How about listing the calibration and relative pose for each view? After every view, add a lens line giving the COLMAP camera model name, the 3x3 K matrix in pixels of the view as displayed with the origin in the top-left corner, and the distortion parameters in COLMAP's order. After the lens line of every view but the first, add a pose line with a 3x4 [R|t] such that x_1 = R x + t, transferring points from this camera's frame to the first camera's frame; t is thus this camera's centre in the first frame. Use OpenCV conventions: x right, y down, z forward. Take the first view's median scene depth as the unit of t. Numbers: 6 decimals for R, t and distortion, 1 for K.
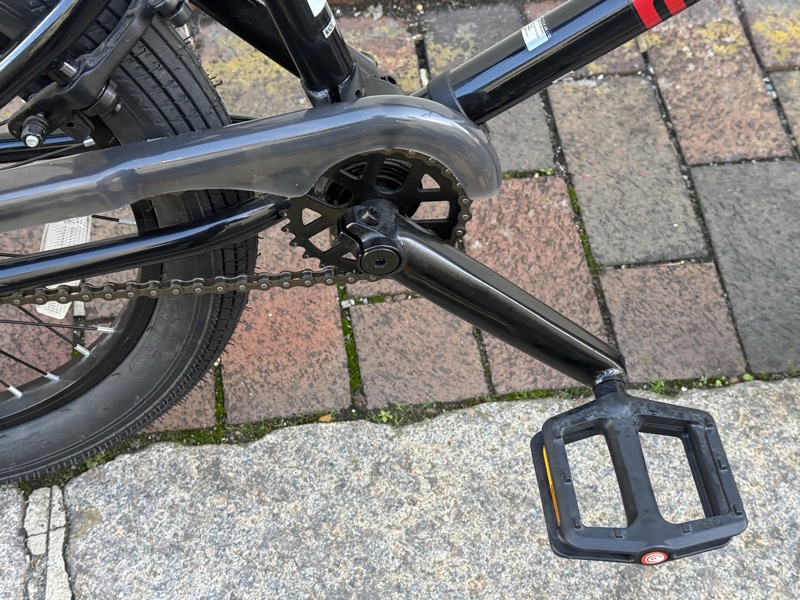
lens RADIAL K [[1104.5, 0, 379.5], [0, 1104.5, 295.7], [0, 0, 1]] dist [0.178258, -0.359698]
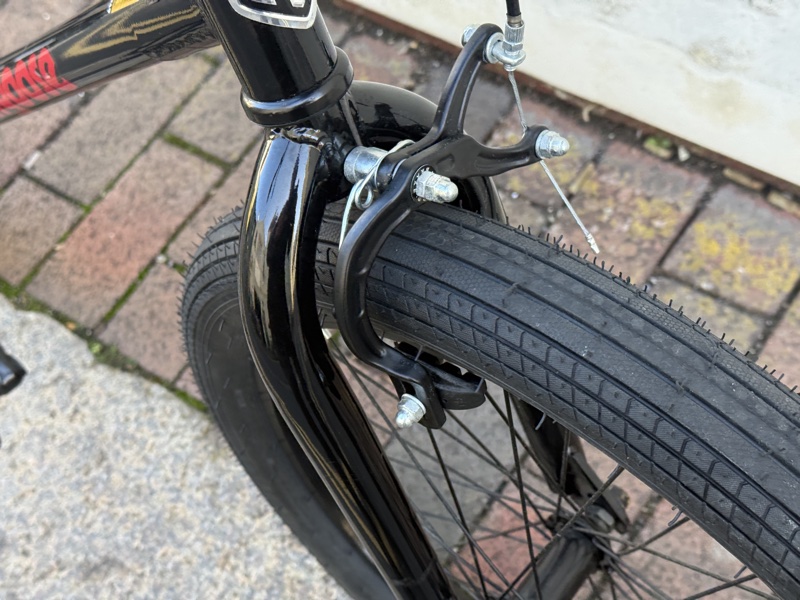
lens RADIAL K [[1134.2, 0, 400.0], [0, 1134.2, 300.0], [0, 0, 1]] dist [0.099375, -0.032870]
pose [[0.697616, 0.496949, -0.516113, 0.800441], [-0.447734, 0.864754, 0.227454, -0.346179], [0.559344, 0.072405, 0.825768, 0.145363]]
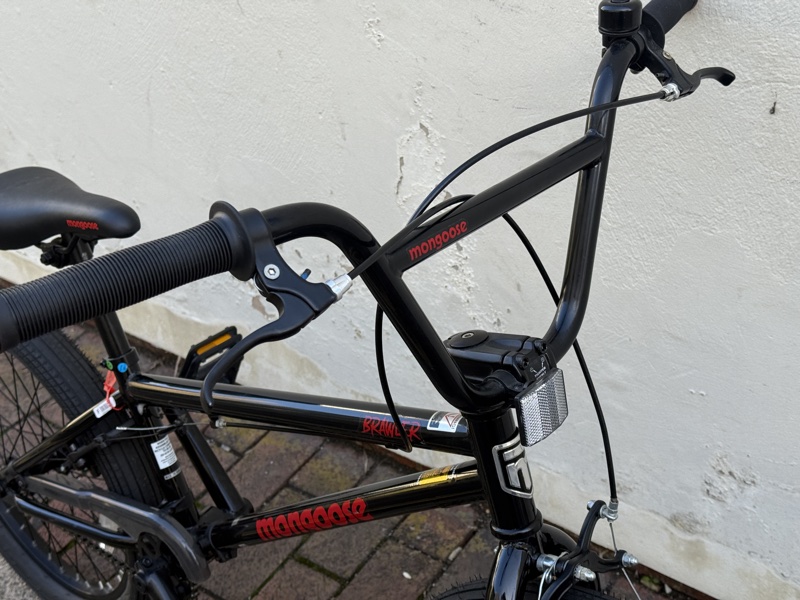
lens RADIAL K [[1113.1, 0, 398.7], [0, 1113.1, 282.1], [0, 0, 1]] dist [0.206114, -0.413046]
pose [[0.703695, 0.295885, -0.645961, 0.999369], [-0.498029, 0.853835, -0.151438, -0.276347], [0.506735, 0.428273, 0.748199, -0.398988]]
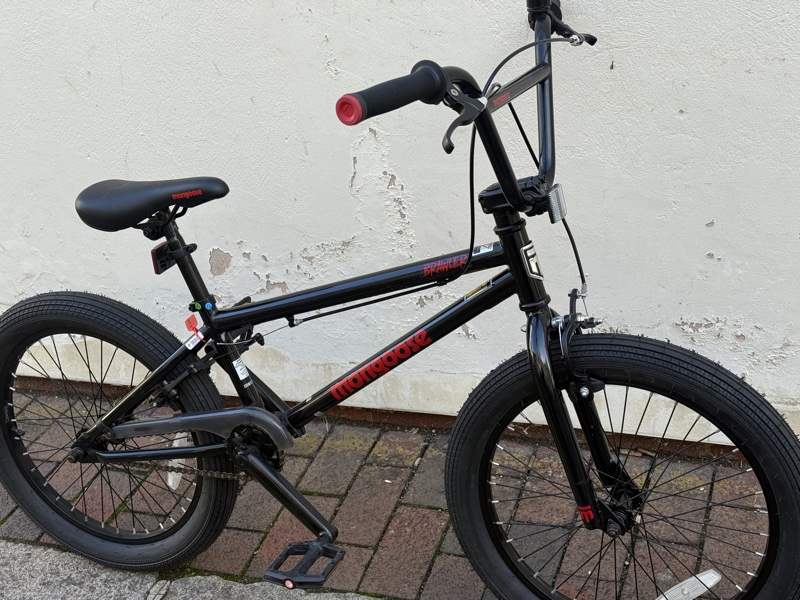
lens RADIAL K [[1112.0, 0, 401.6], [0, 1112.0, 286.3], [0, 0, 1]] dist [0.217639, -0.467977]
pose [[0.879688, 0.077365, -0.469216, 1.082687], [-0.286780, 0.873382, -0.393651, 0.383900], [0.379350, 0.480852, 0.790490, -0.882284]]
